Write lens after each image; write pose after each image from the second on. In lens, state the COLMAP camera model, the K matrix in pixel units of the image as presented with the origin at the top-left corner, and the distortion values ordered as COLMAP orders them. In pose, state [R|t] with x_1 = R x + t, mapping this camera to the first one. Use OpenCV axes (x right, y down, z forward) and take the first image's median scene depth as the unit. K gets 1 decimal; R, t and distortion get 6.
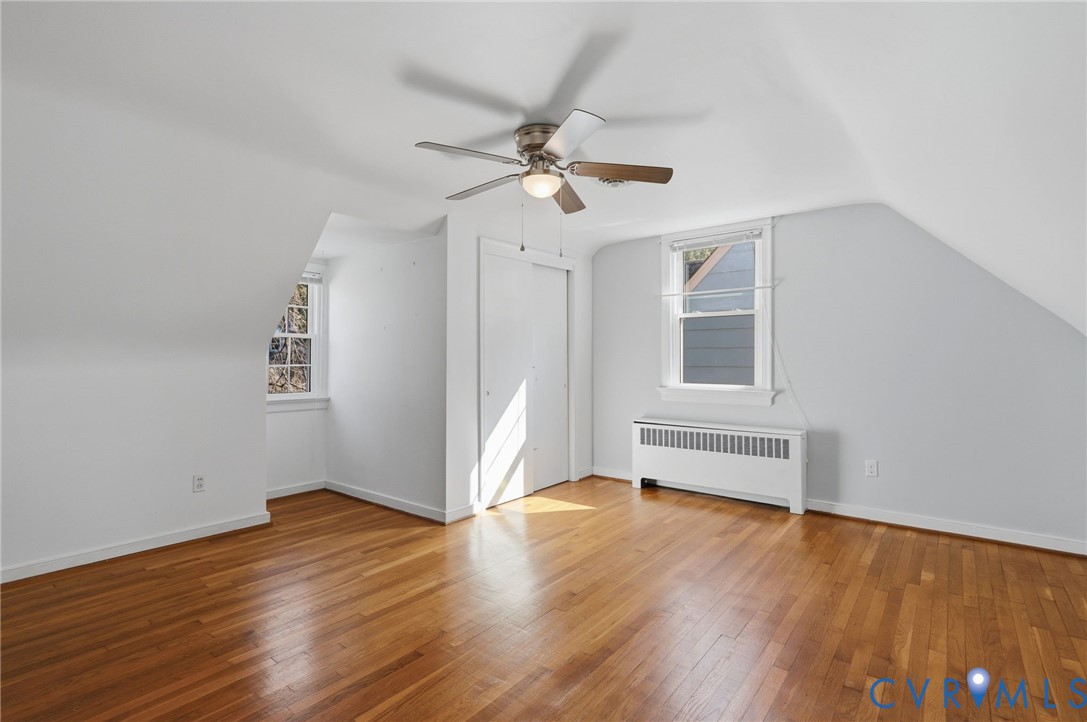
lens RADIAL K [[514.8, 0, 540.2], [0, 514.8, 367.9], [0, 0, 1]] dist [0.002314, -0.000032]
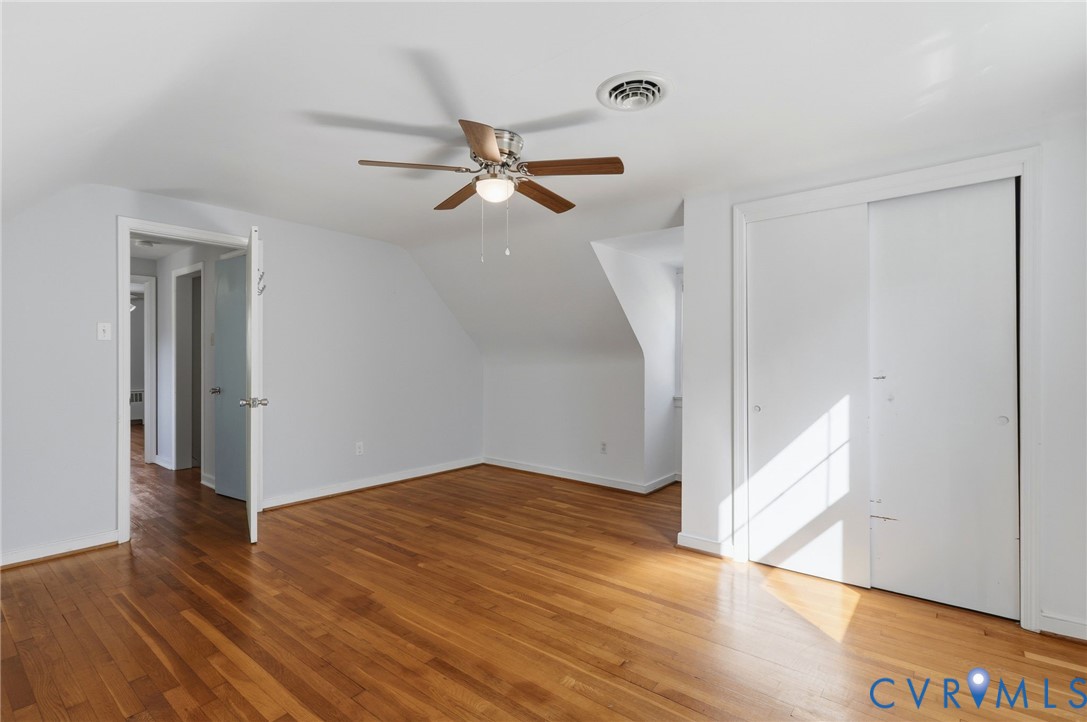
lens RADIAL K [[514.8, 0, 545.7], [0, 514.8, 361.5], [0, 0, 1]] dist [0.002314, -0.000032]
pose [[0.000626, 0.004205, -0.999991, 0.722343], [-0.019381, 0.999803, 0.004192, -0.017221], [0.999812, 0.019378, 0.000708, 0.776810]]
